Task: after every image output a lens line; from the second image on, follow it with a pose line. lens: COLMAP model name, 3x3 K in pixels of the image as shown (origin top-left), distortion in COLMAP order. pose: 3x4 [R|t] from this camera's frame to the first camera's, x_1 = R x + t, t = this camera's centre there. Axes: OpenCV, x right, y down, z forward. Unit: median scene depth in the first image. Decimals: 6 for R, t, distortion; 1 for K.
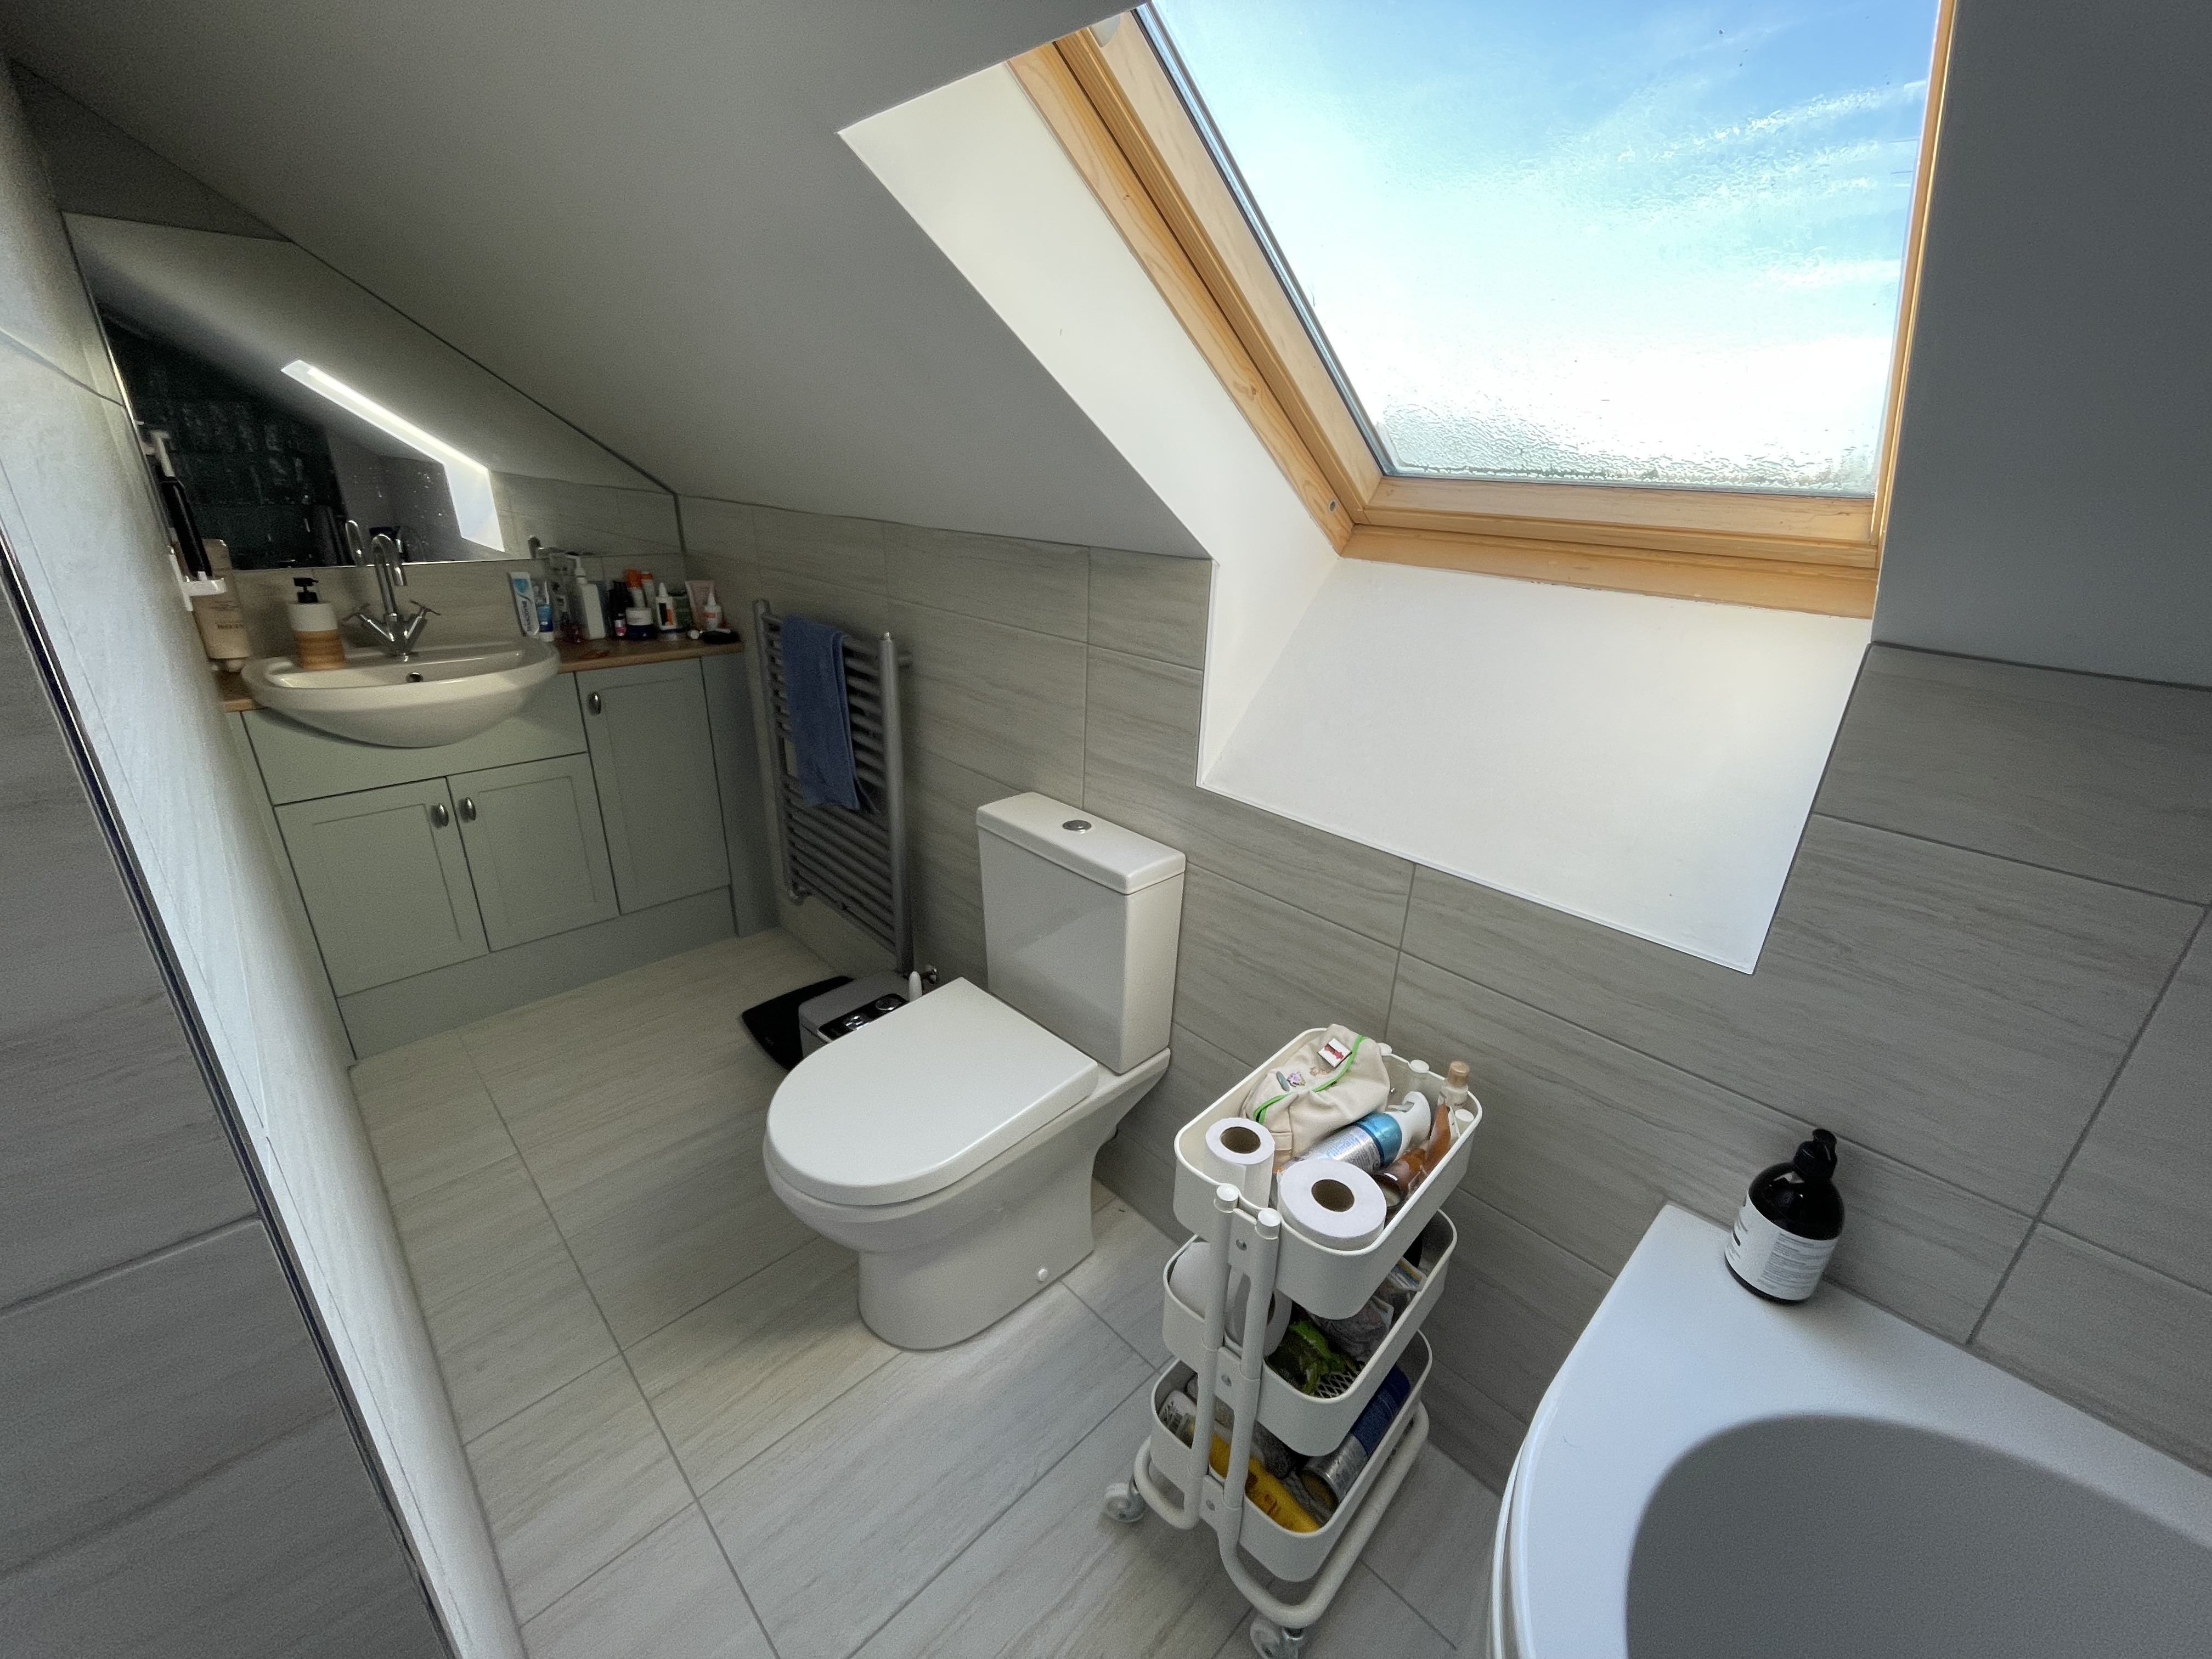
lens RADIAL K [[903.2, 0, 1107.2], [0, 903.2, 825.4], [0, 0, 1]] dist [-0.001715, -0.000338]
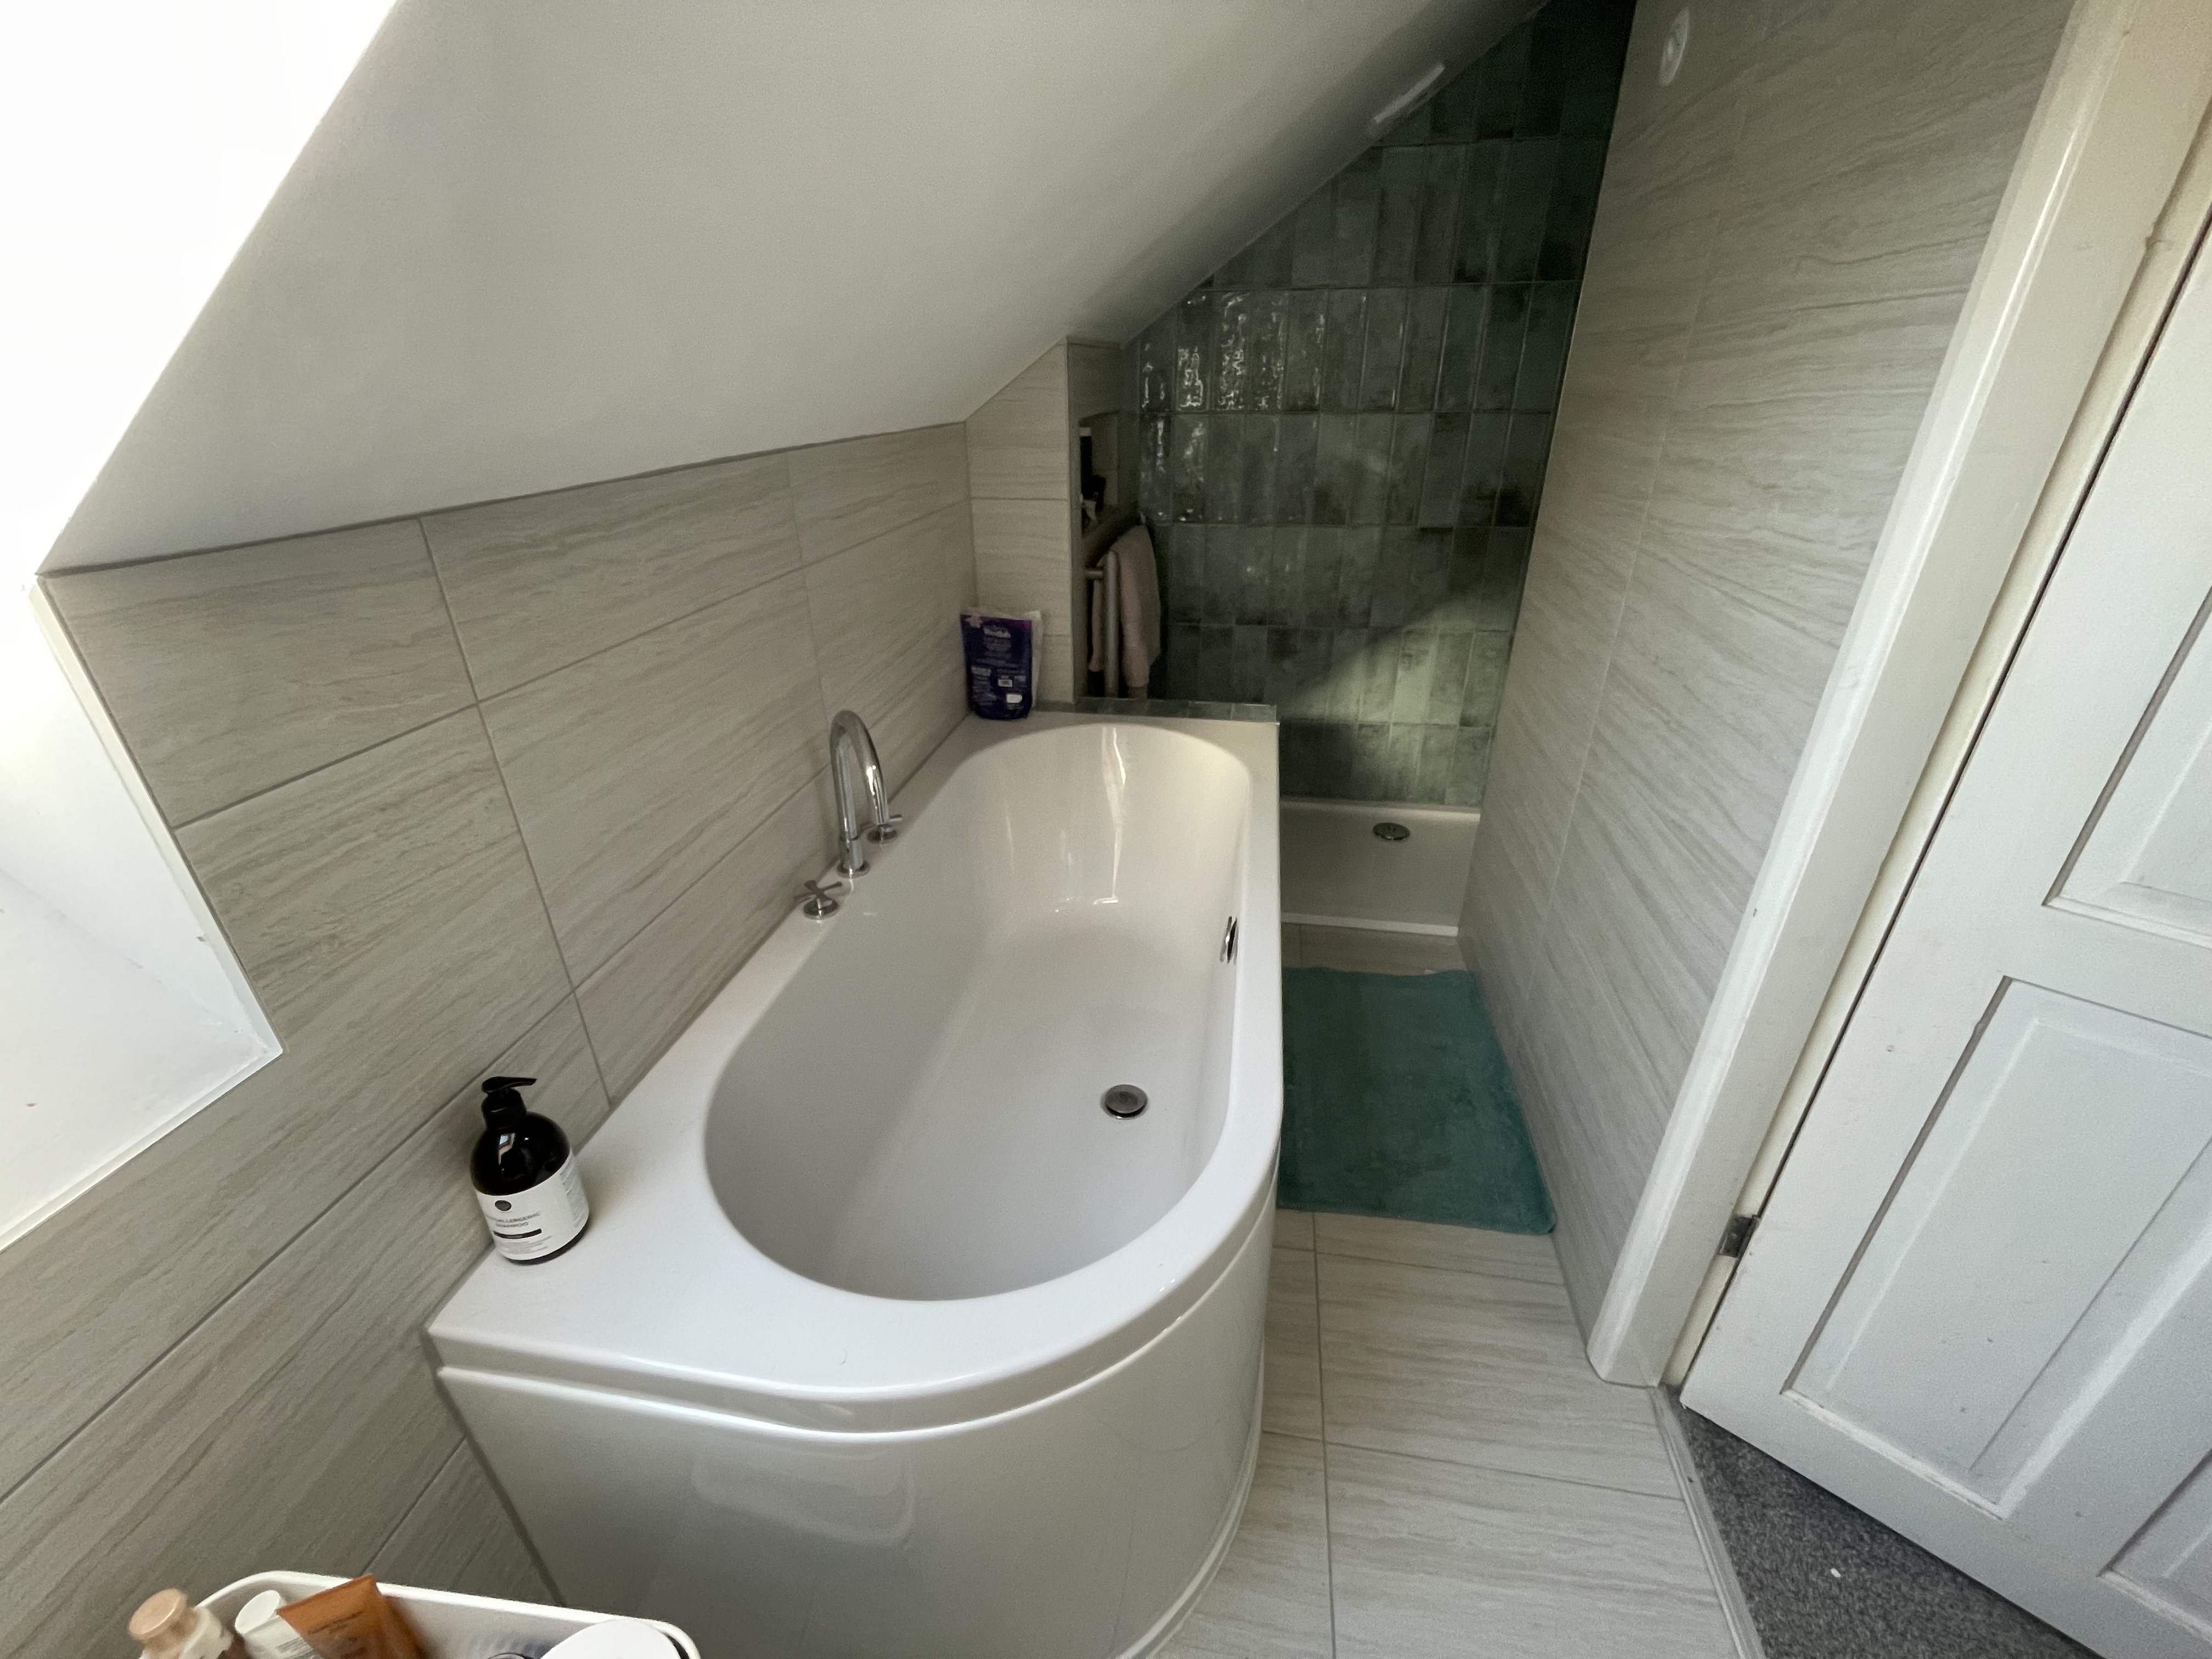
lens RADIAL K [[903.2, 0, 1108.1], [0, 903.2, 825.3], [0, 0, 1]] dist [-0.001715, -0.000338]
pose [[-0.603257, -0.378569, 0.701973, -0.112458], [0.293101, 0.713340, 0.636583, -0.229667], [-0.741736, 0.589772, -0.319369, 0.655992]]
